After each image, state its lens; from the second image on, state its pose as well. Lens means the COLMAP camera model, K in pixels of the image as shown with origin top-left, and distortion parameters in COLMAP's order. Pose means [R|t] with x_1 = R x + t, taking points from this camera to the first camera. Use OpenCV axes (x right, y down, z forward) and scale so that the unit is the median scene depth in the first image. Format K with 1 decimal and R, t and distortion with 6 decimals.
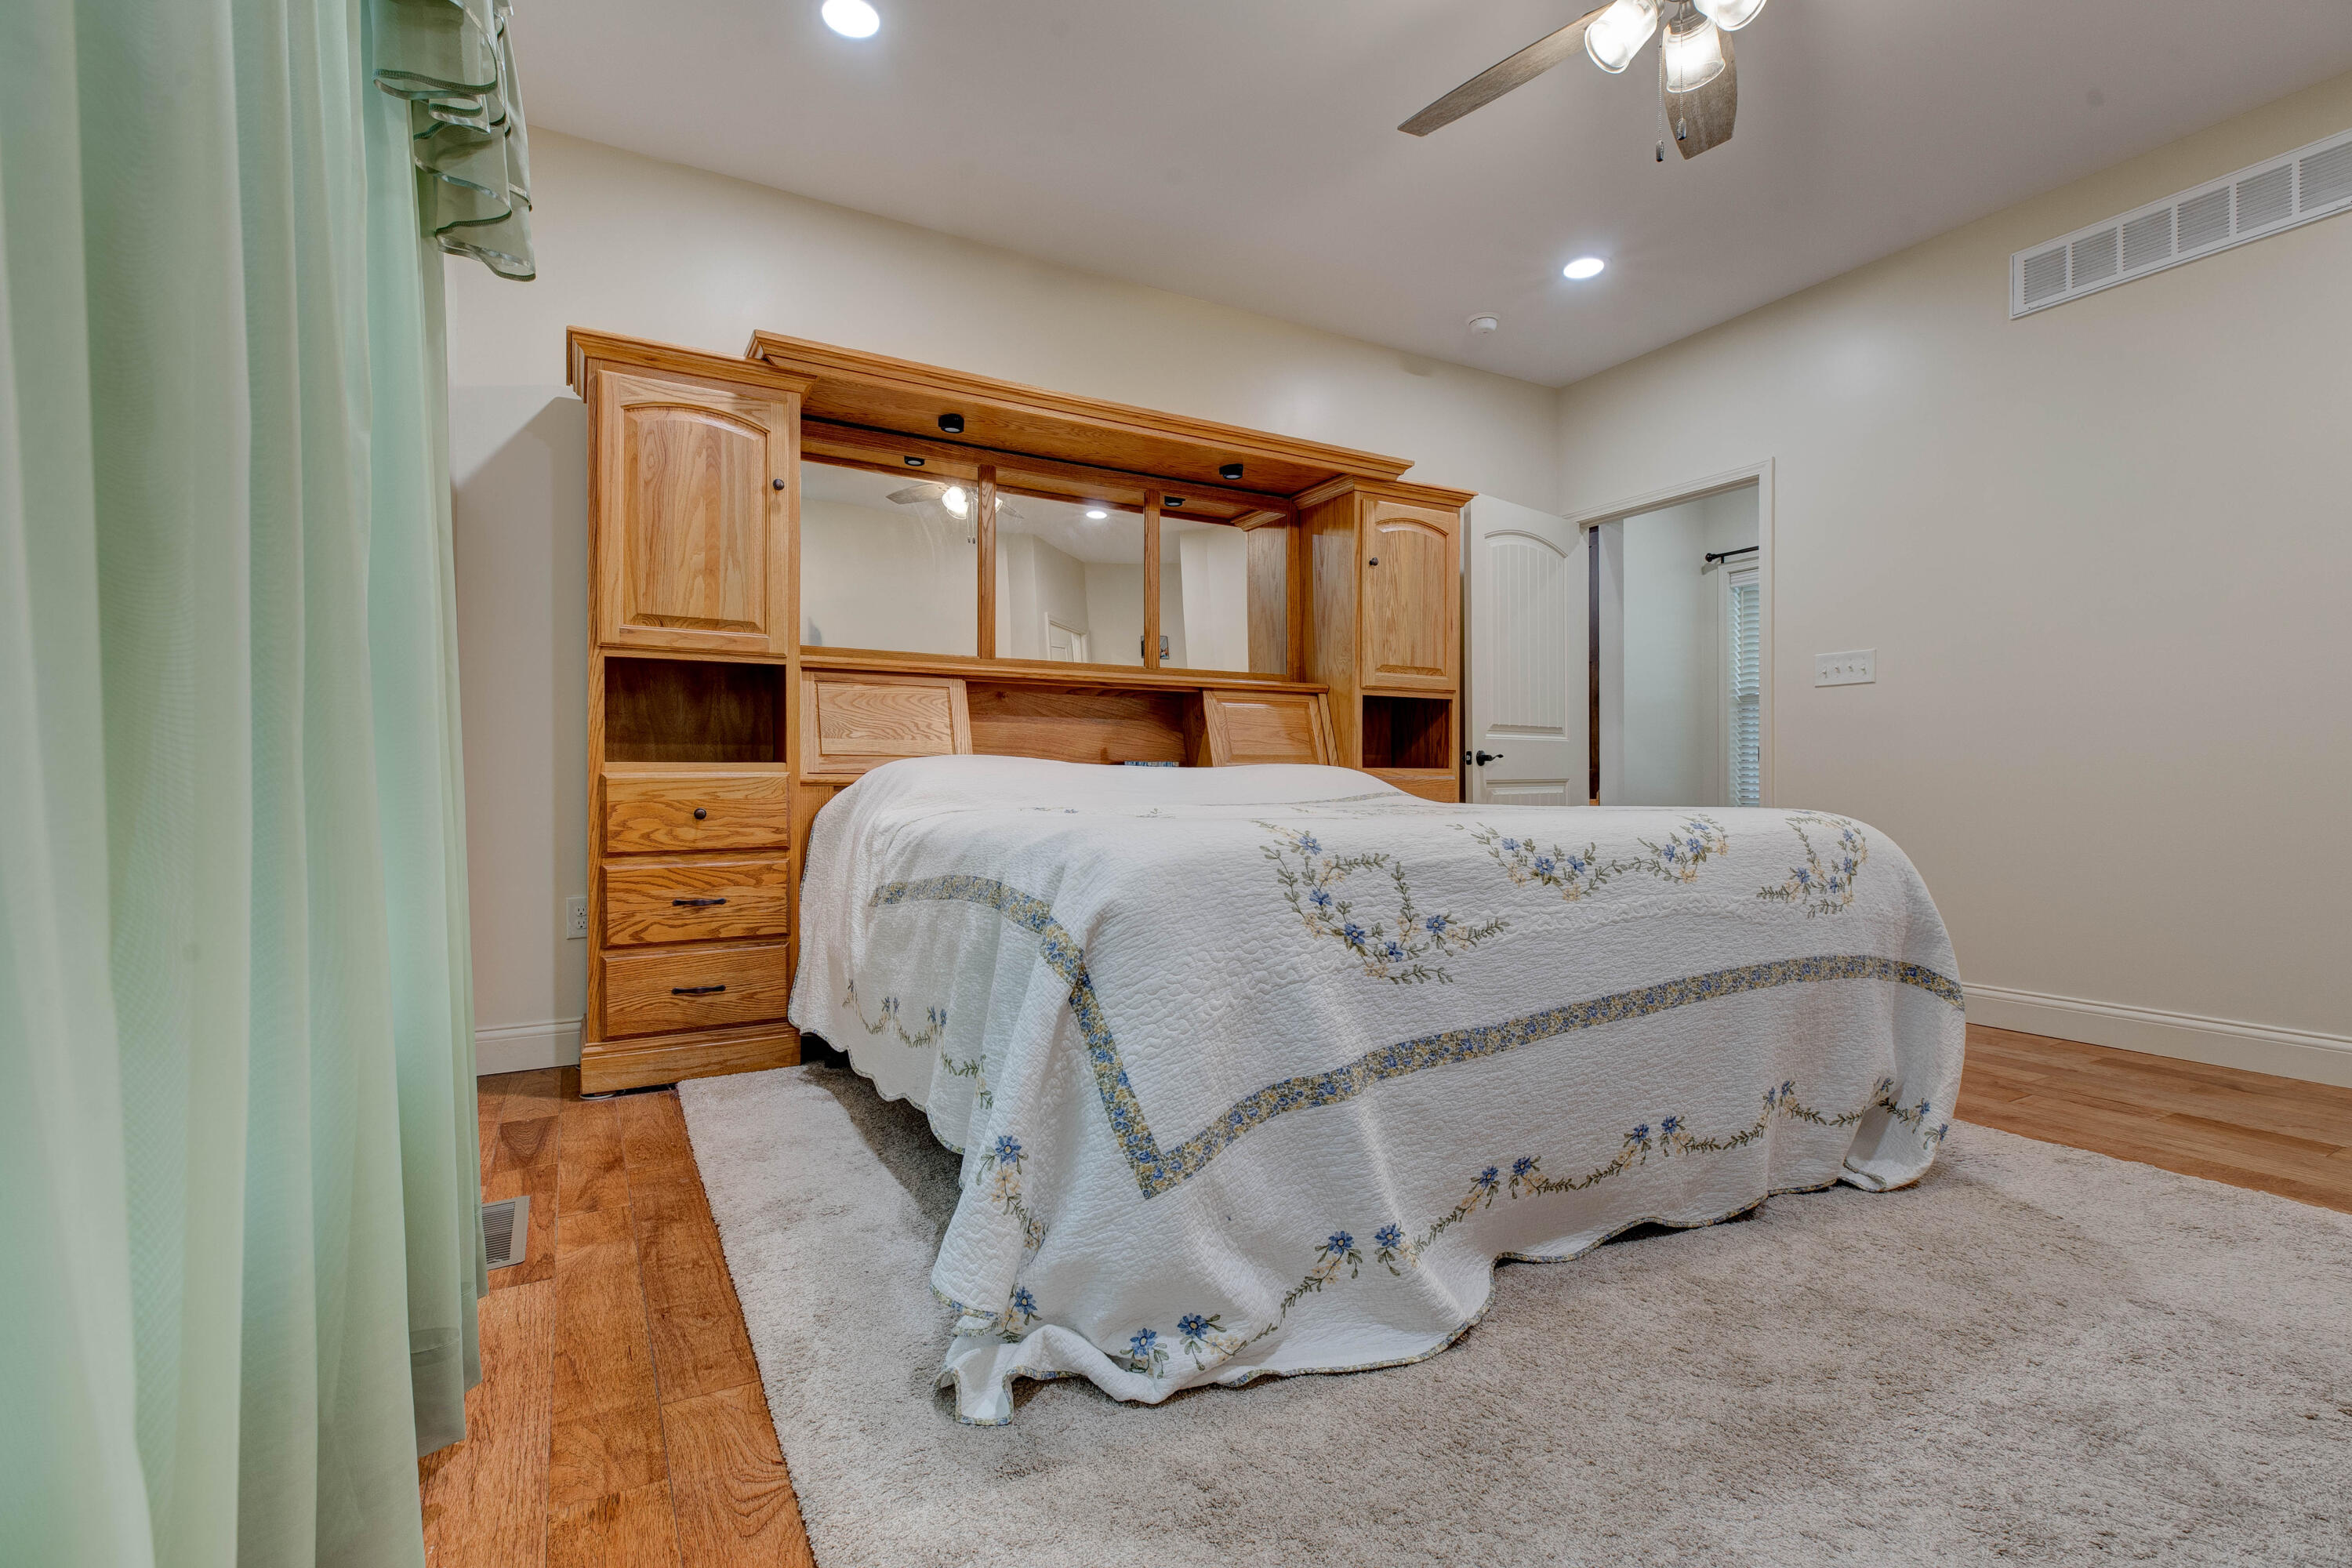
lens RADIAL K [[1059.7, 0, 1176.0], [0, 1059.7, 784.0], [0, 0, 1]] dist [-0.000229, -0.000188]
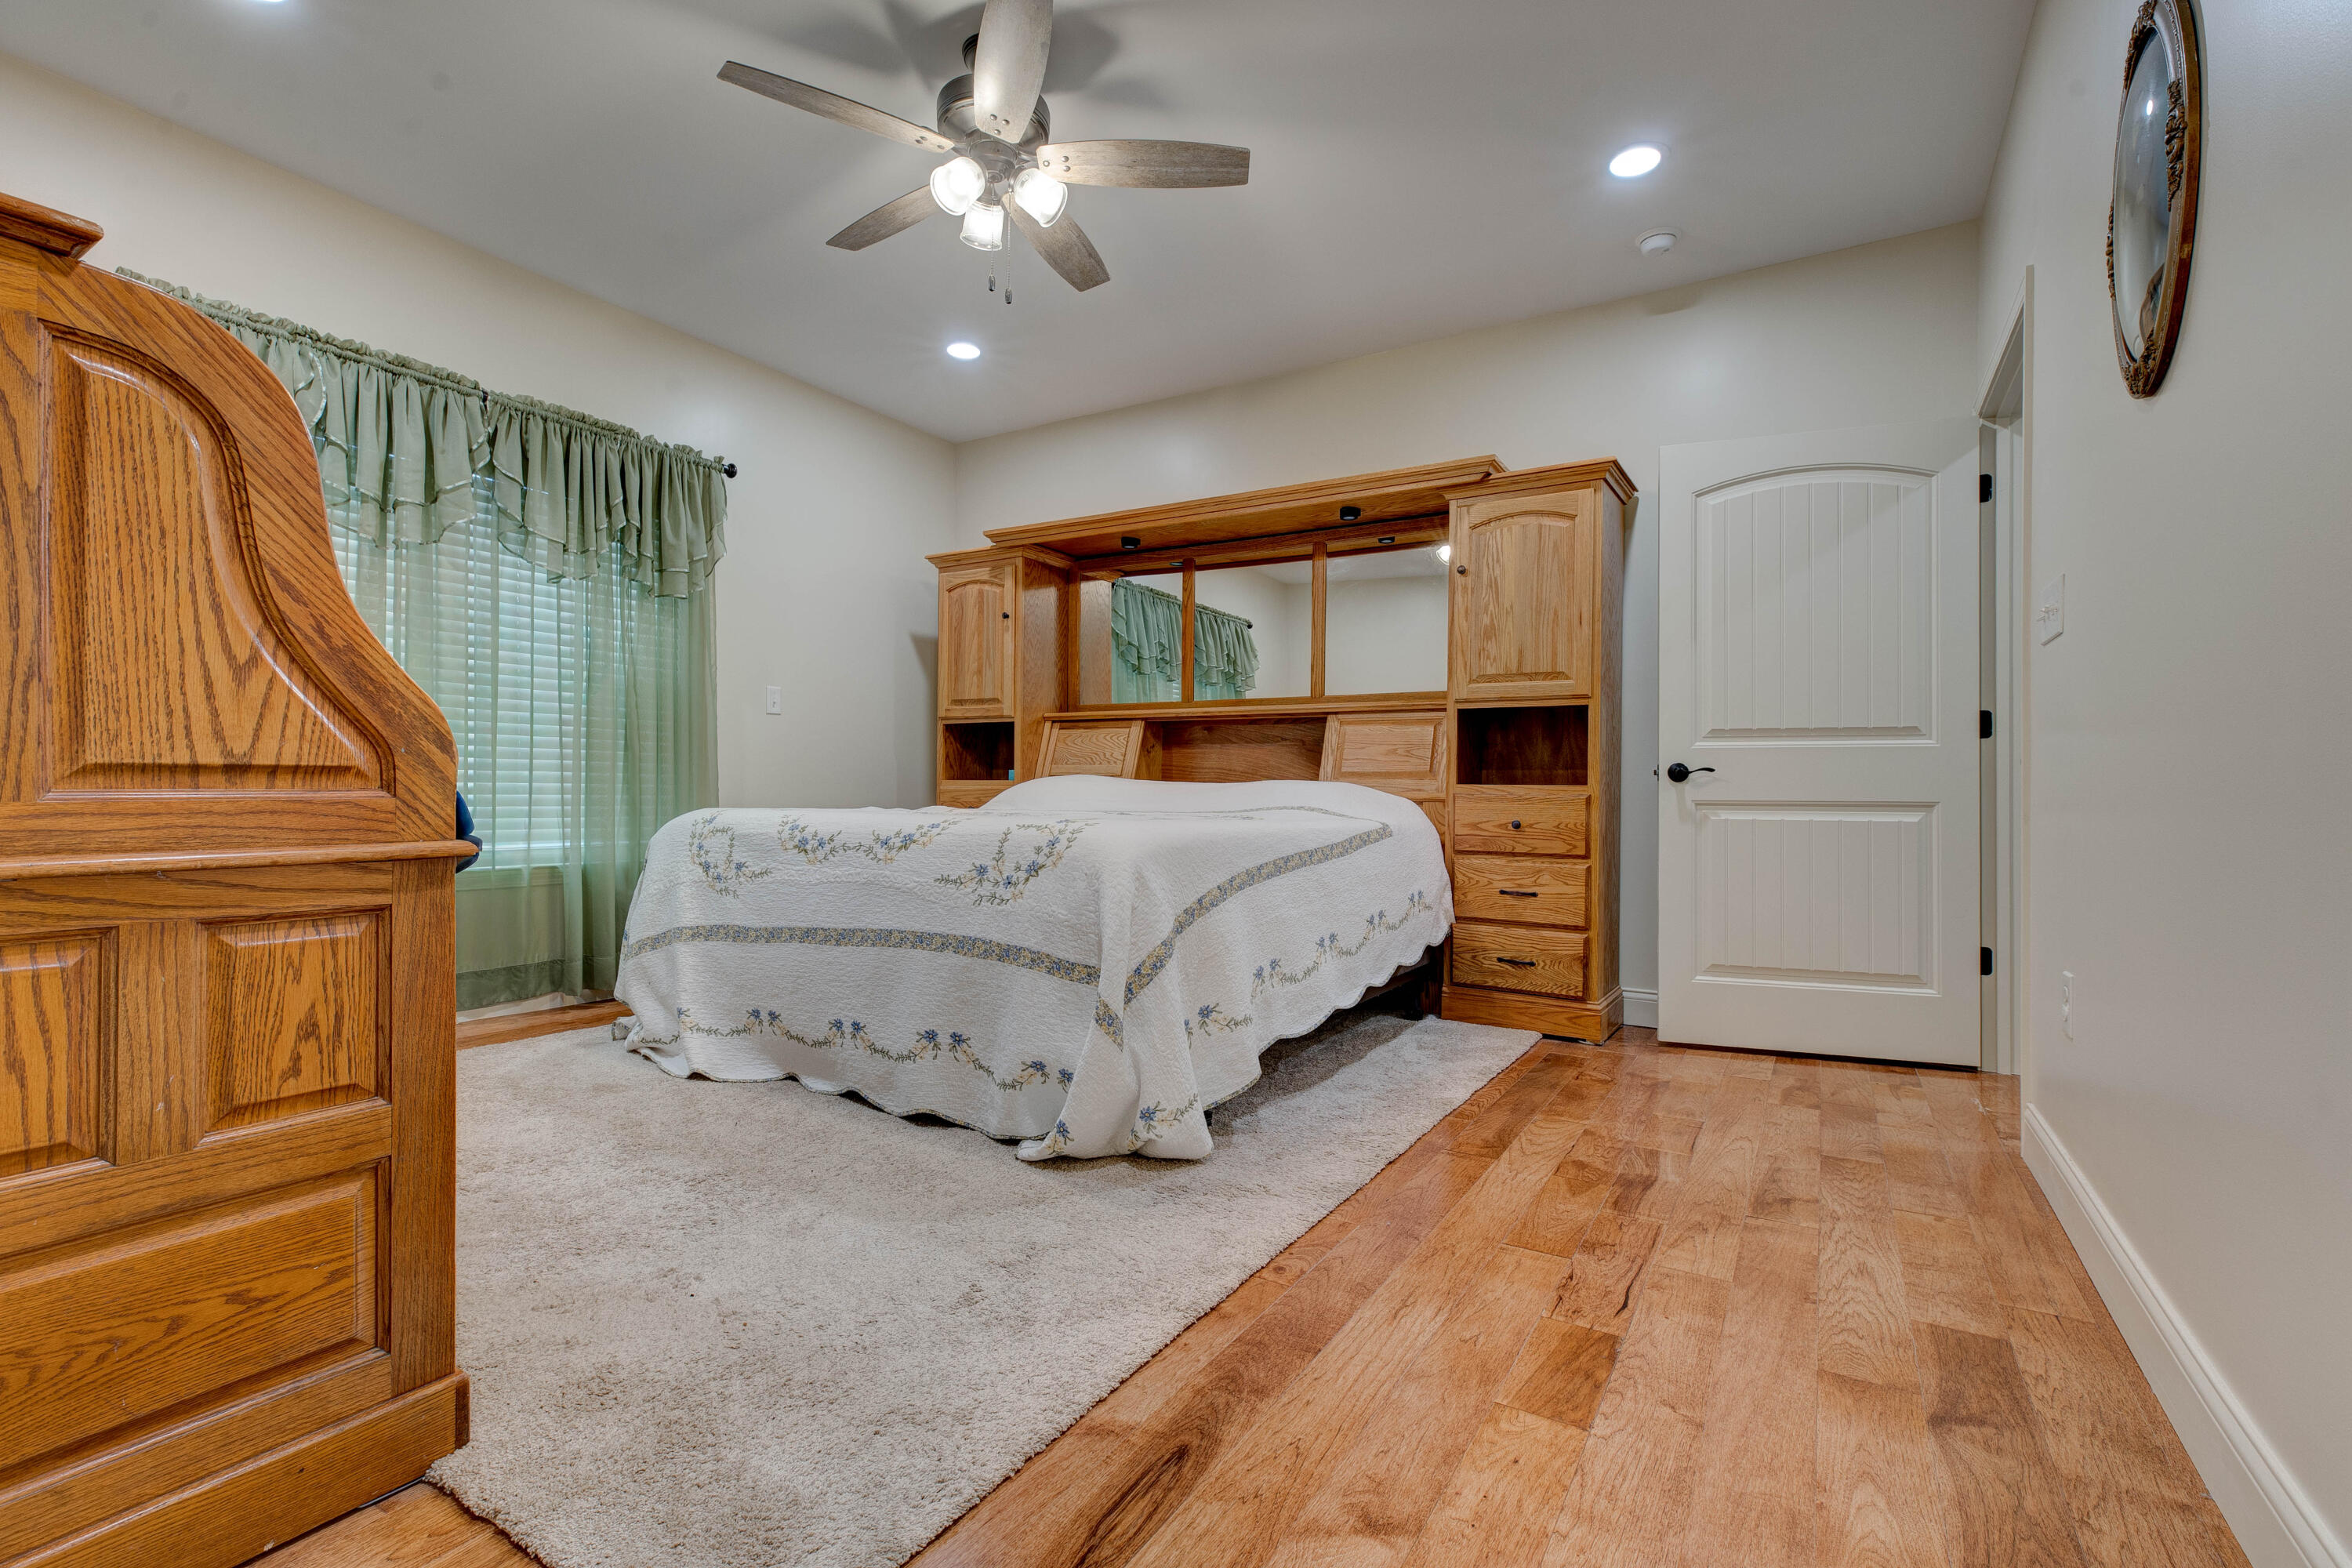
lens RADIAL K [[1059.7, 0, 1176.0], [0, 1059.7, 784.0], [0, 0, 1]] dist [-0.000229, -0.000188]
pose [[0.489631, -0.001054, -0.871929, 1.708248], [-0.015224, 0.999836, -0.009758, -0.003834], [0.871797, 0.018052, 0.489535, 0.581733]]
